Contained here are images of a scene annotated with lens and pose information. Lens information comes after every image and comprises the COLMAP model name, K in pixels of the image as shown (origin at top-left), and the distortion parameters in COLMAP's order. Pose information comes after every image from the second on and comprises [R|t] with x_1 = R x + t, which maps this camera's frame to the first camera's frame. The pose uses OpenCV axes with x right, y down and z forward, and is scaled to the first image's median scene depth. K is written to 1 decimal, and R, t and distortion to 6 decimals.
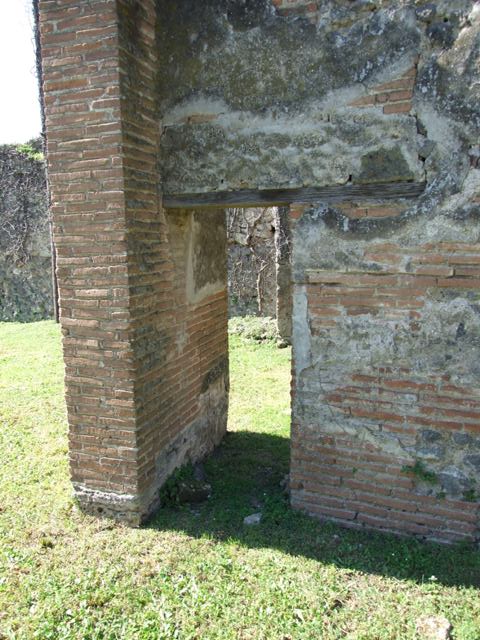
lens RADIAL K [[517.0, 0, 239.9], [0, 517.0, 319.0], [0, 0, 1]] dist [-0.018865, 0.025844]
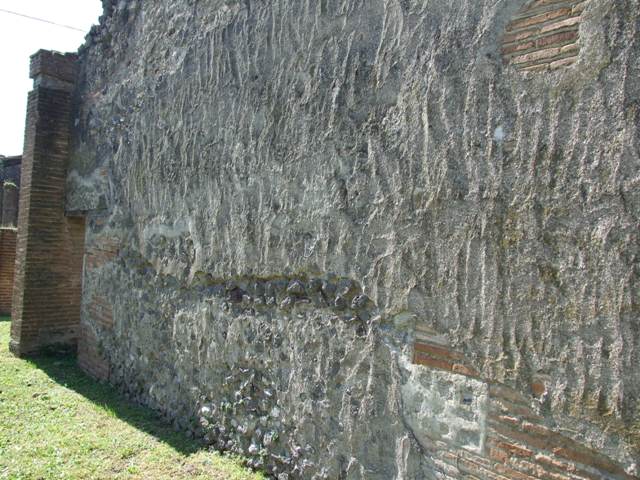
lens RADIAL K [[517.0, 0, 318.7], [0, 517.0, 240.8], [0, 0, 1]] dist [-0.018865, 0.025844]
pose [[0.903223, 0.061552, -0.424734, 1.854714], [-0.134390, 0.980453, -0.143703, 0.059950], [0.407587, 0.186876, 0.893840, -0.527066]]
